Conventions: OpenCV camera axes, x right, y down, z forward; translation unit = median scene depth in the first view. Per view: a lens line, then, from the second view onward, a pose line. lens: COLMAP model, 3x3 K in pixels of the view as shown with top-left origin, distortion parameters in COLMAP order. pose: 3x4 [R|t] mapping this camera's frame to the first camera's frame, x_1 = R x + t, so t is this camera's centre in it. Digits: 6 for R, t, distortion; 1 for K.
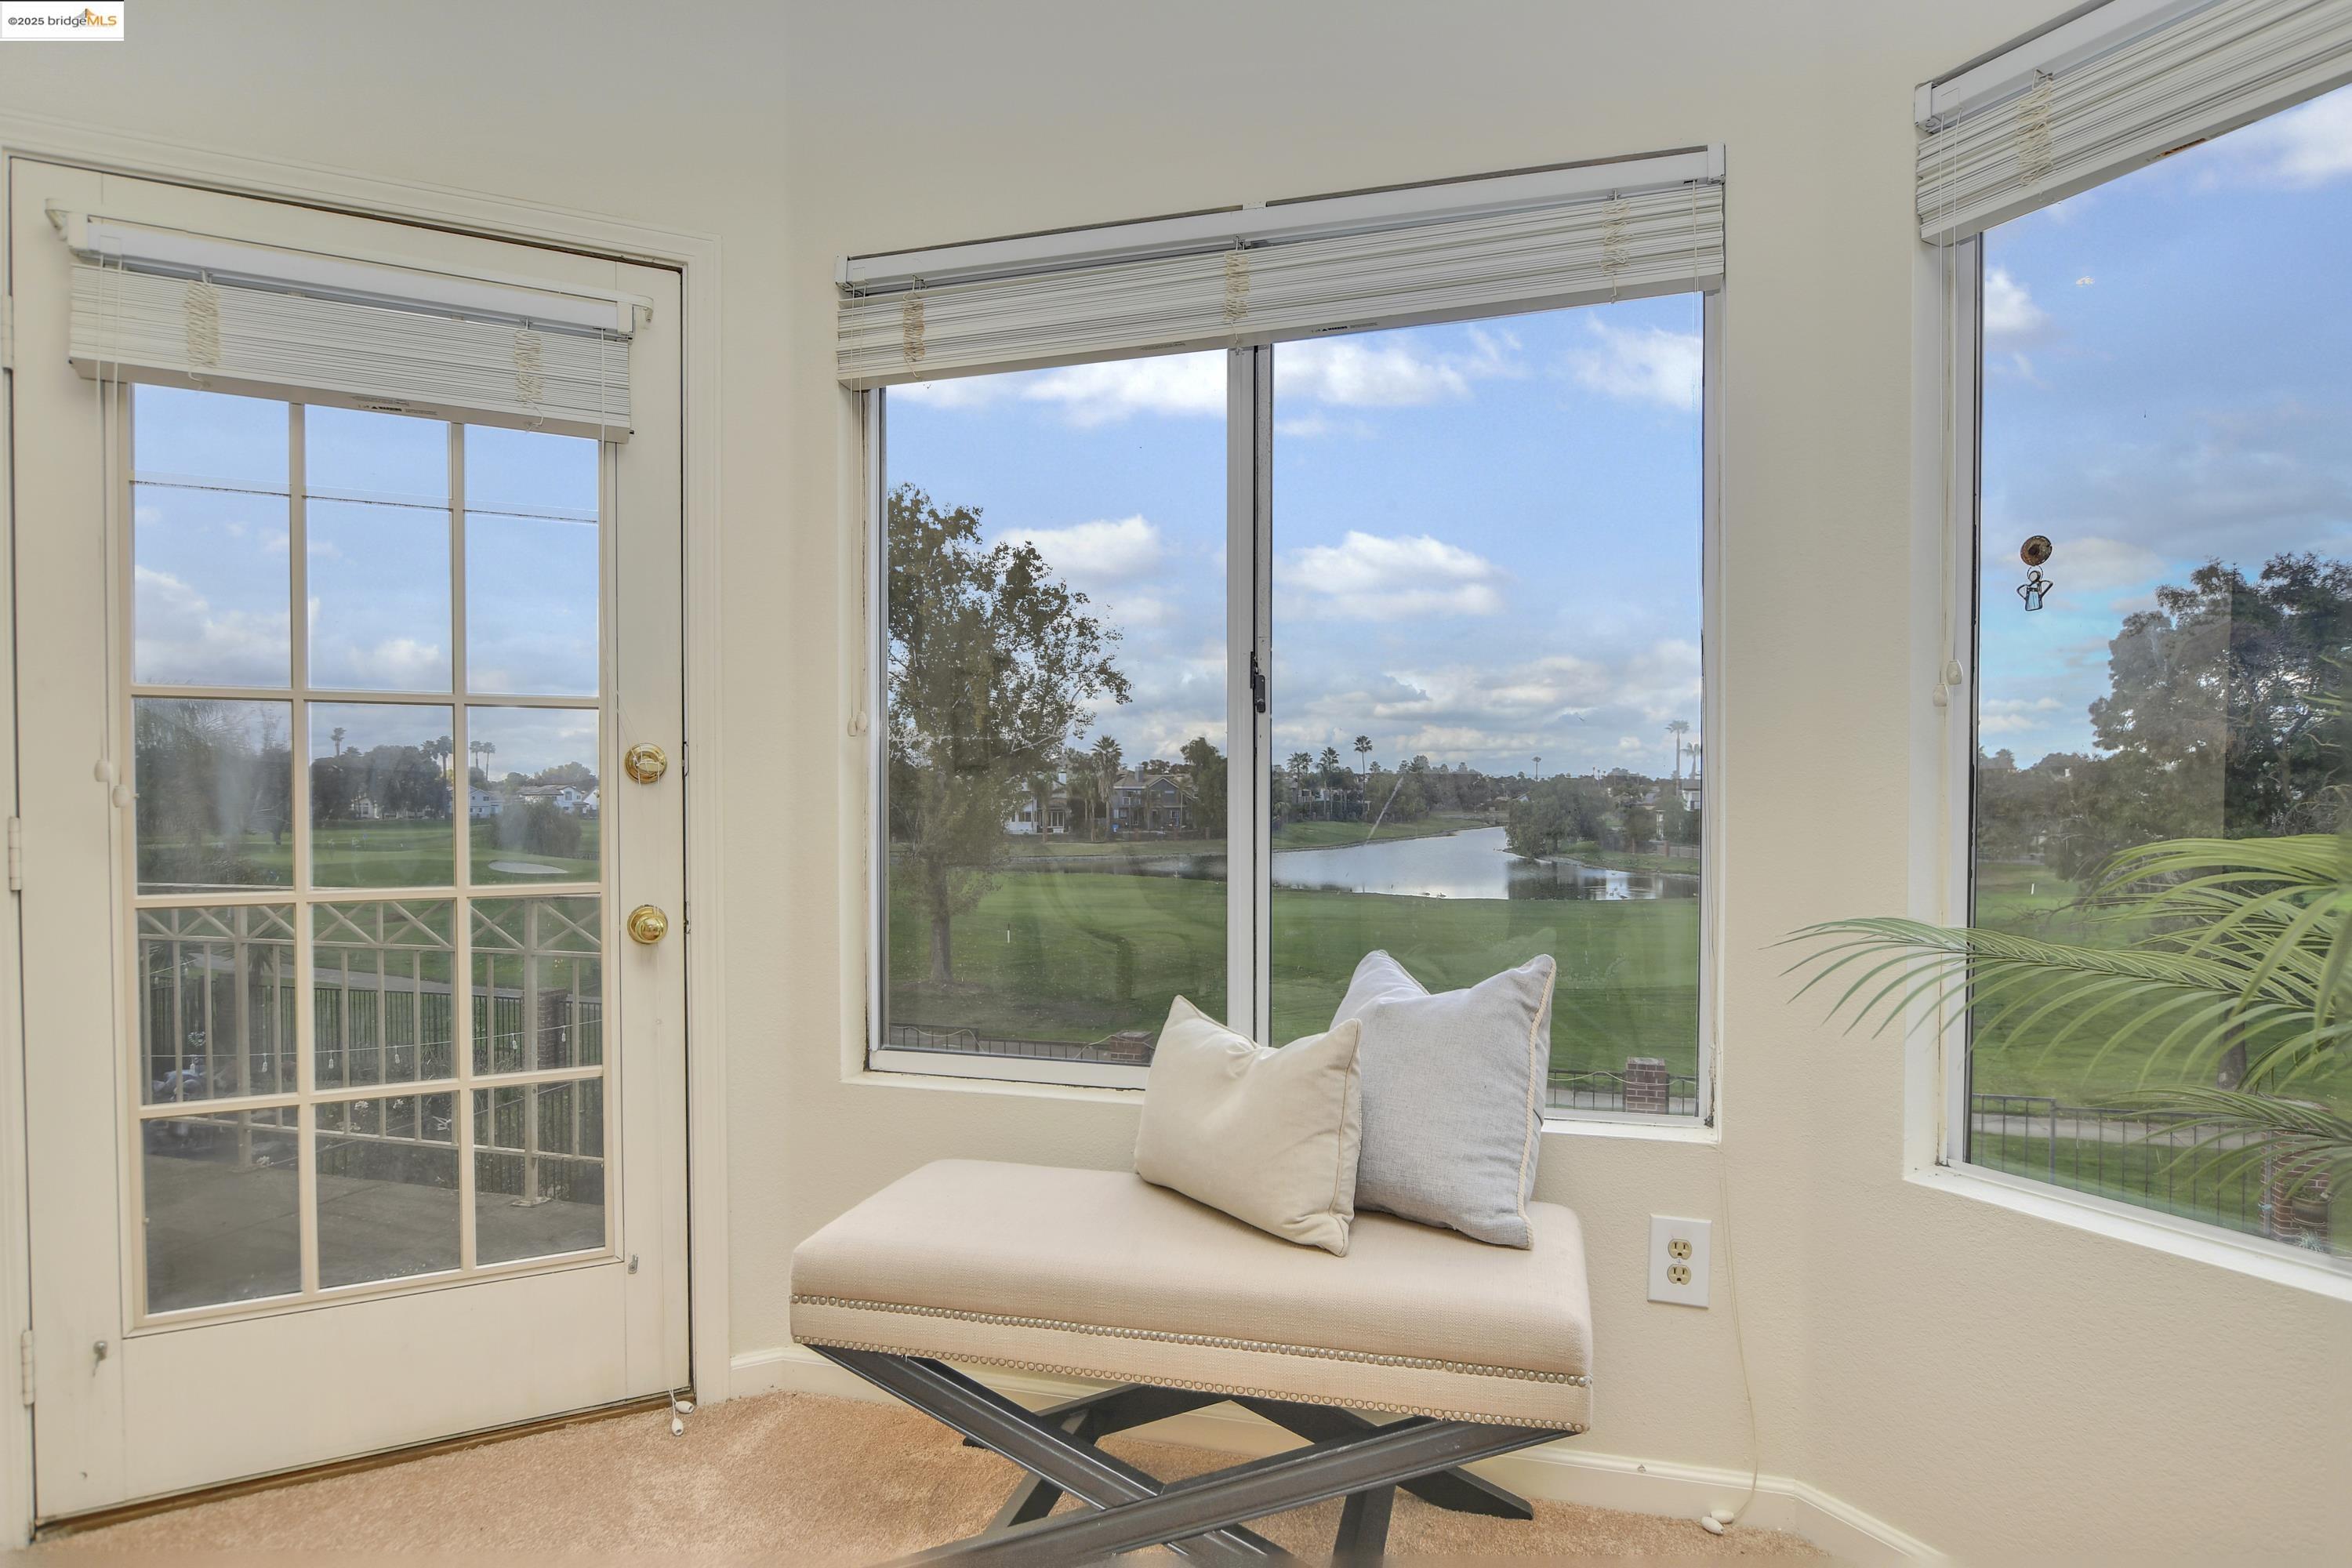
lens RADIAL K [[1247.3, 0, 1176.8], [0, 1247.3, 802.6], [0, 0, 1]] dist [-0.008501, 0.000583]
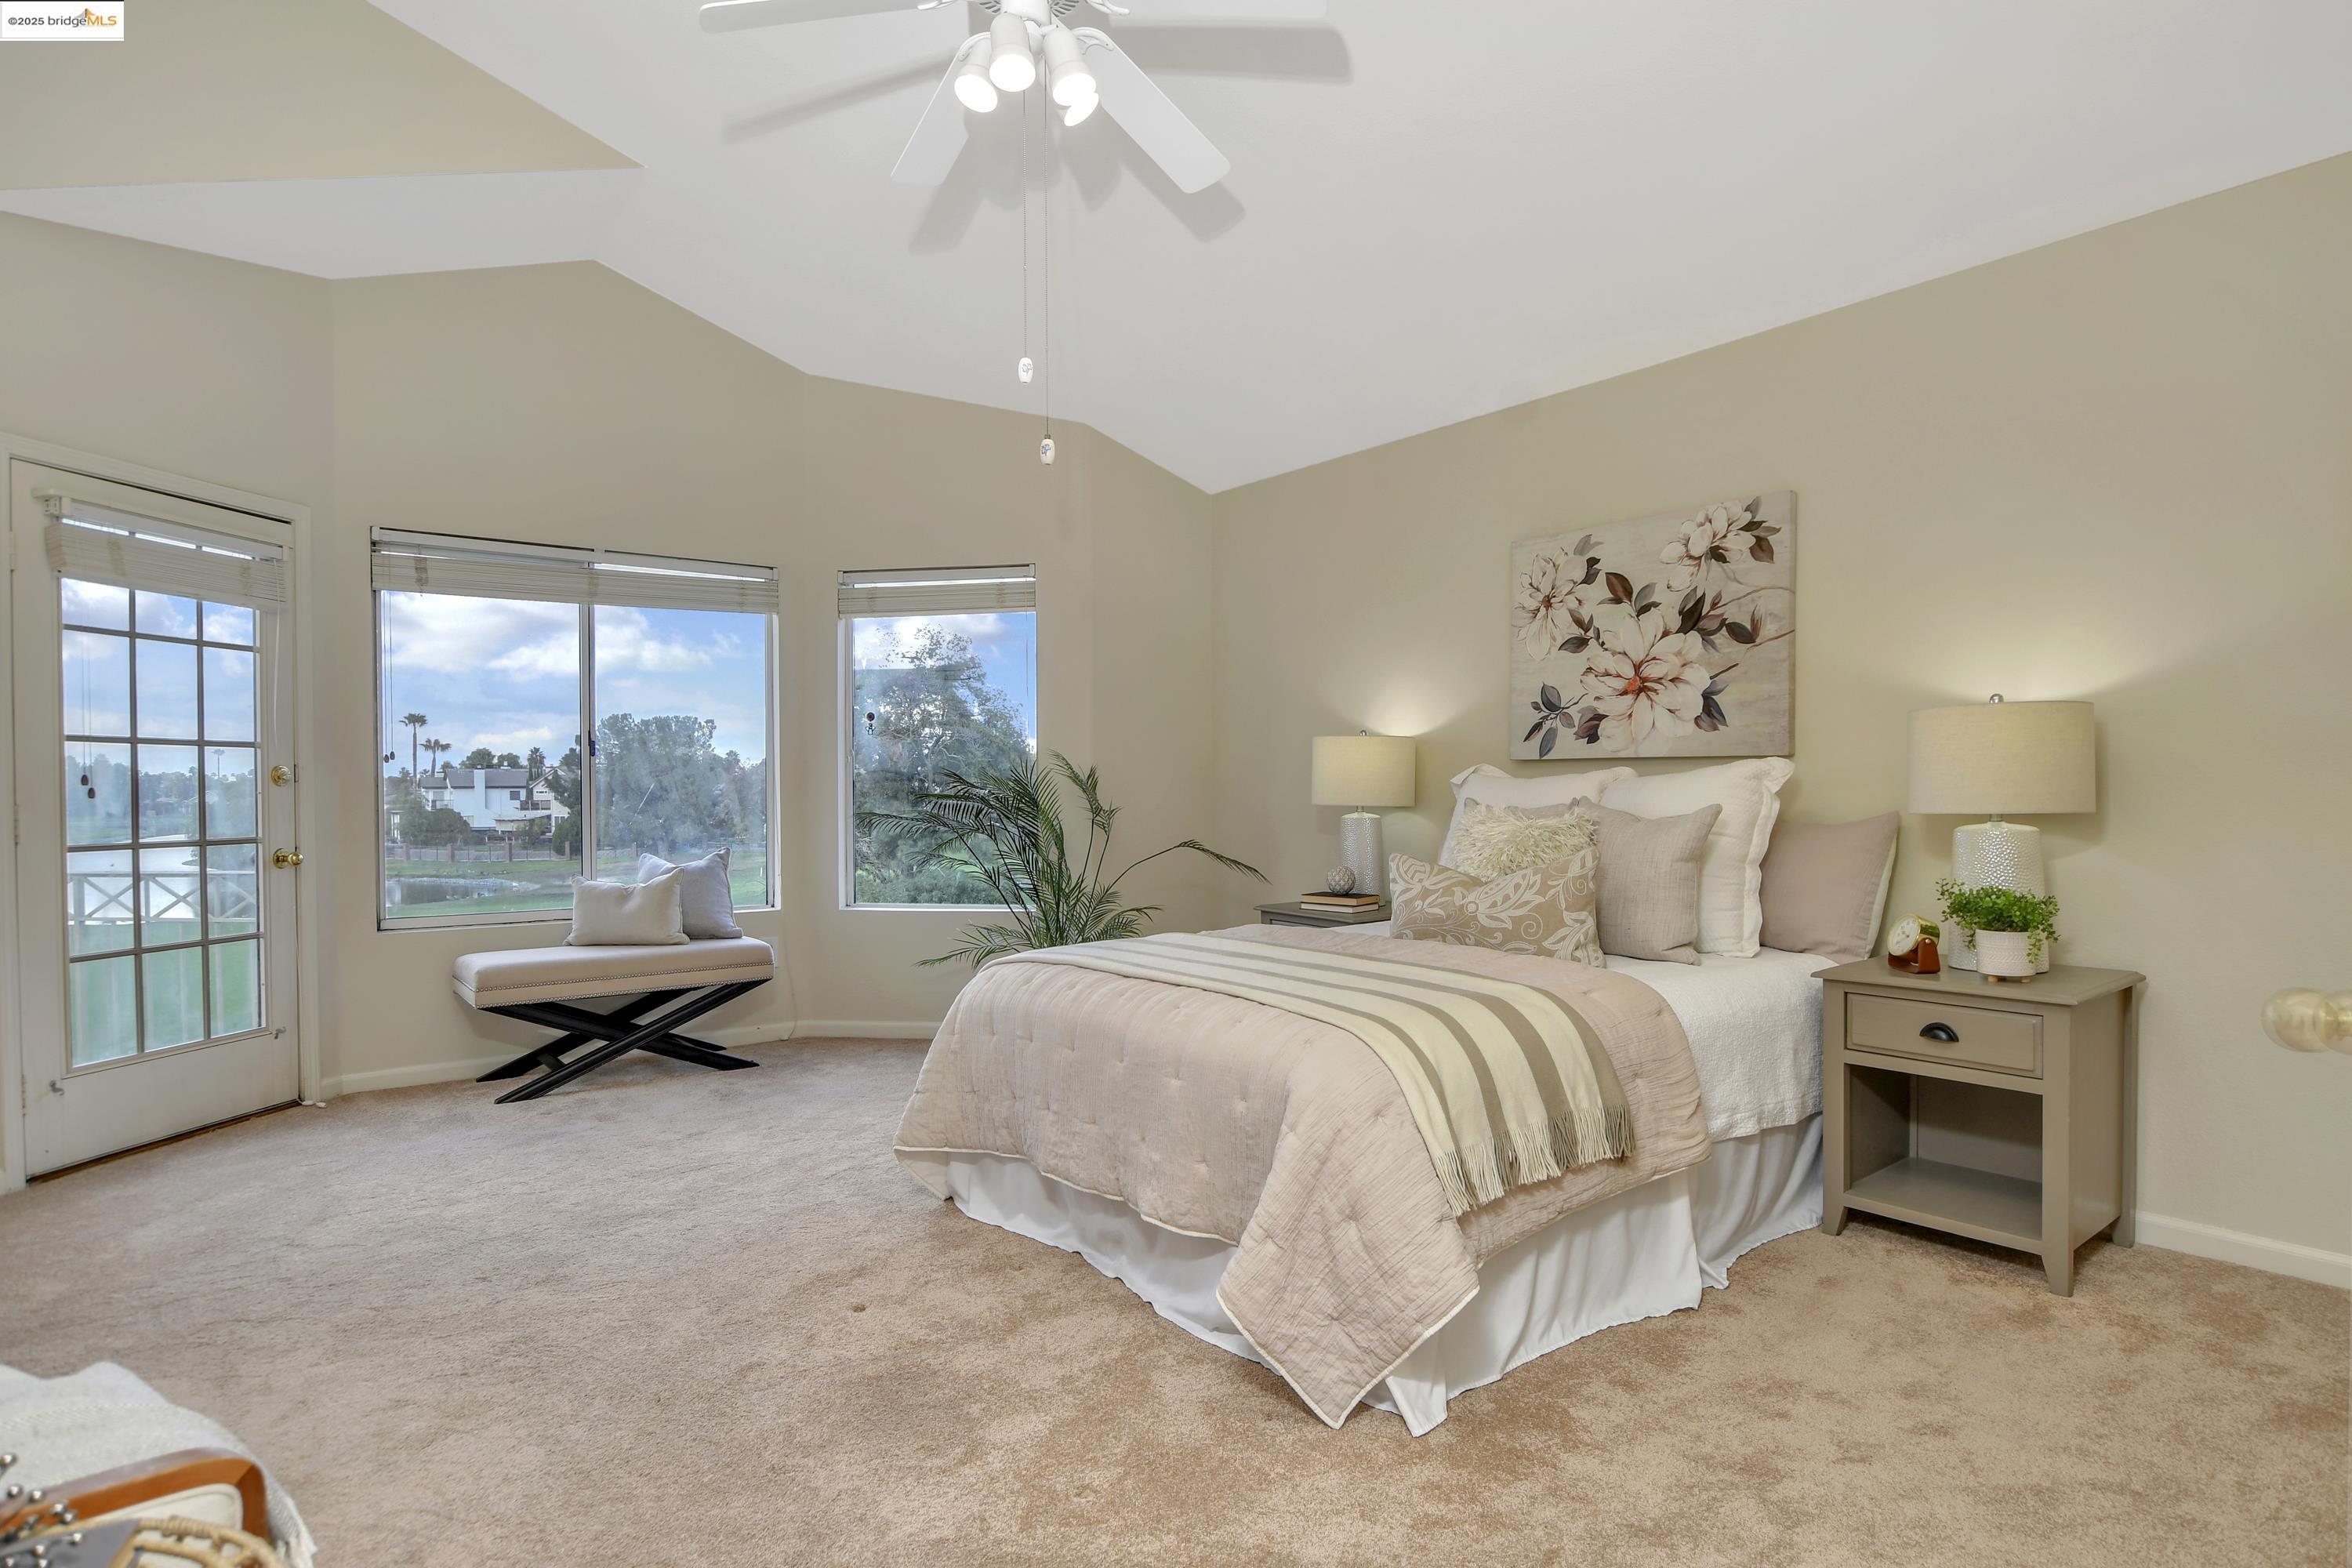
lens RADIAL K [[1258.9, 0, 1208.1], [0, 1258.9, 801.1], [0, 0, 1]] dist [-0.016657, 0.000835]
pose [[0.583769, -0.008669, 0.811873, -1.107788], [0.008314, 0.999954, 0.004699, 0.011987], [-0.811877, 0.004007, 0.583815, -1.240933]]
